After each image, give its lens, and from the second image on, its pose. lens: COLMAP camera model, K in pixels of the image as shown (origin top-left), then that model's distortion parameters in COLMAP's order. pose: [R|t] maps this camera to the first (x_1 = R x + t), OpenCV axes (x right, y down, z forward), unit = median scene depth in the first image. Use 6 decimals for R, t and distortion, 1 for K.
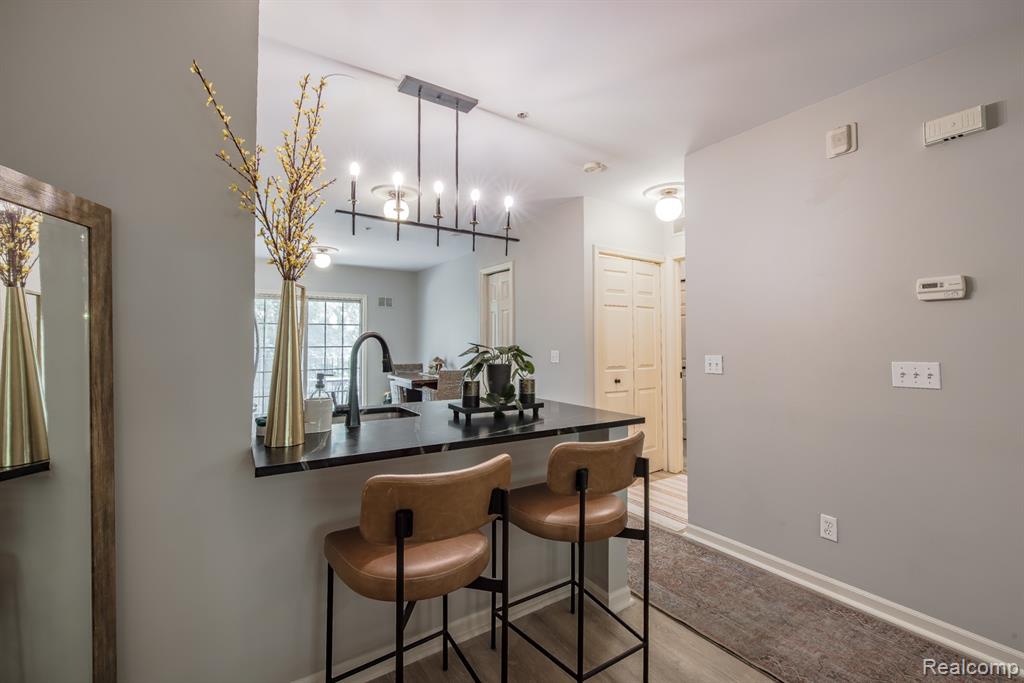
lens RADIAL K [[447.7, 0, 512.0], [0, 447.7, 341.5], [0, 0, 1]] dist [-0.000801, -0.000475]
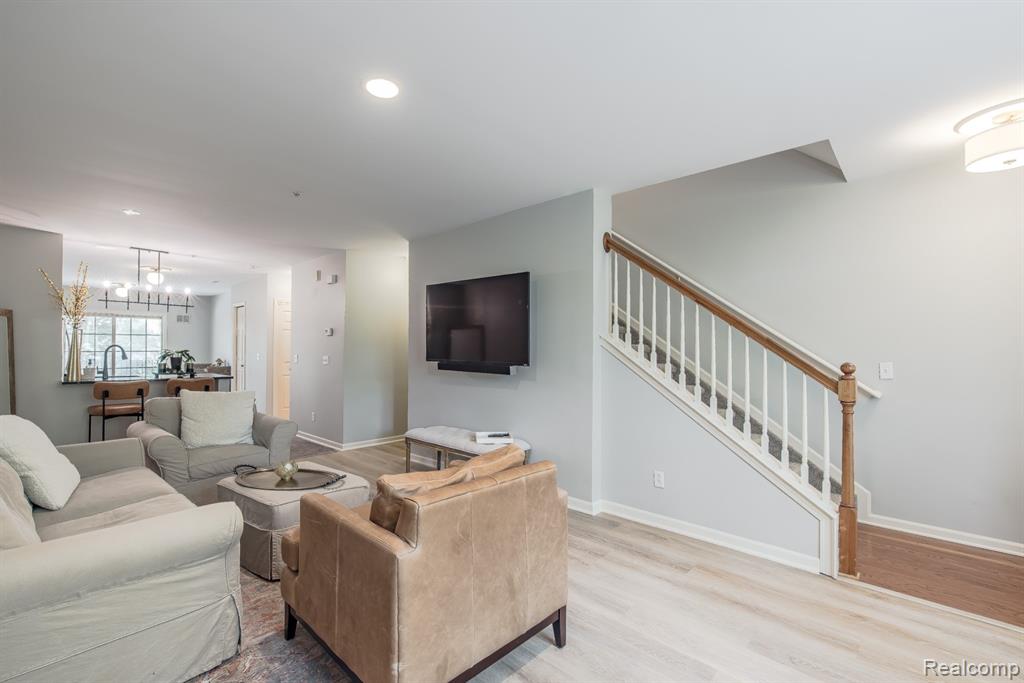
lens RADIAL K [[449.7, 0, 513.5], [0, 449.7, 359.2], [0, 0, 1]] dist [-0.000102, -0.008859]
pose [[0.969054, -0.005932, 0.246777, 1.232947], [-0.001149, 0.999592, 0.028542, -0.012817], [-0.246845, -0.027942, 0.968652, -2.018894]]
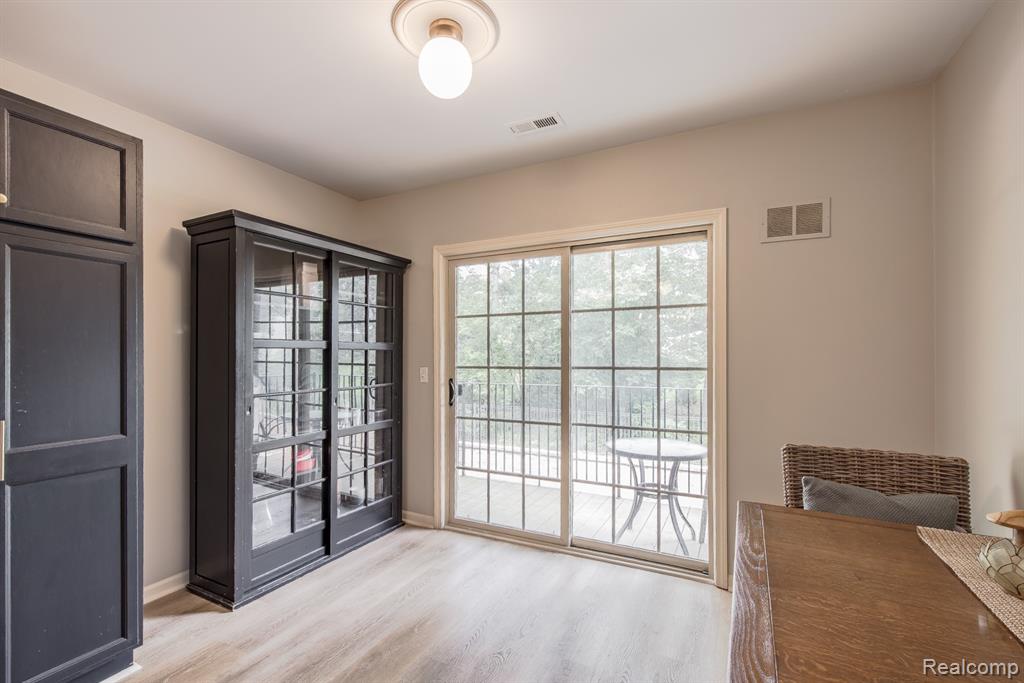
lens RADIAL K [[408.9, 0, 535.6], [0, 408.9, 358.0], [0, 0, 1]] dist [0.000399, -0.000058]
pose [[0.516077, -0.000340, -0.856542, -0.469039], [0.009173, 0.999945, 0.005130, 0.003459], [0.856493, -0.010504, 0.516051, 2.413619]]
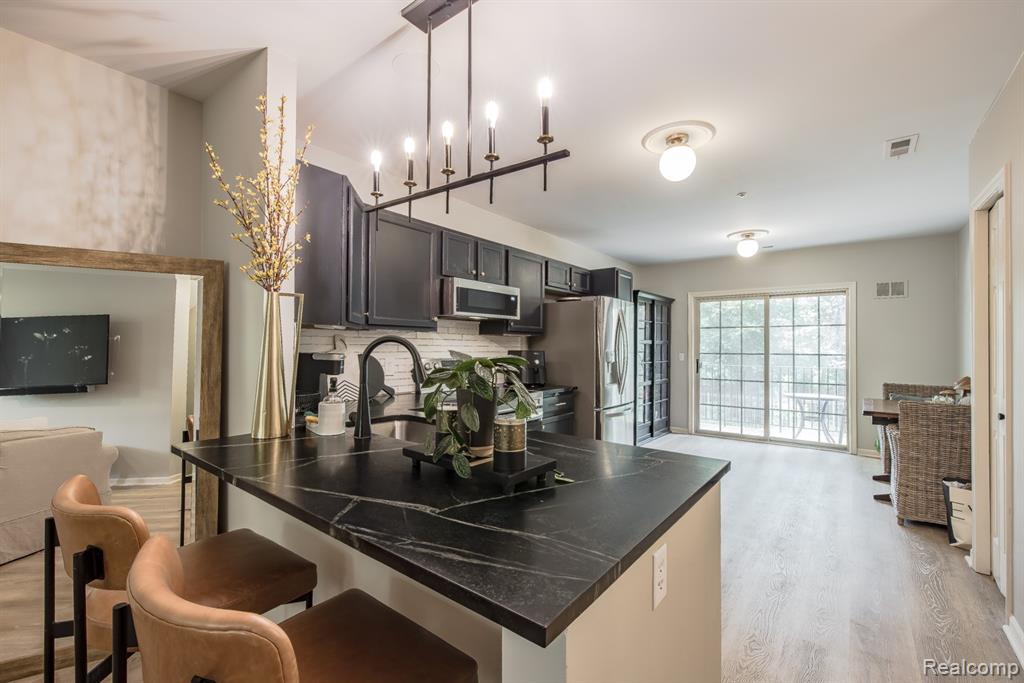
lens RADIAL K [[447.7, 0, 512.0], [0, 447.7, 341.5], [0, 0, 1]] dist [-0.000801, -0.000475]
pose [[0.341873, -0.013242, -0.939653, 0.518170], [-0.000977, 0.999895, -0.014446, 0.004474], [0.939746, 0.005857, 0.341824, 0.808993]]
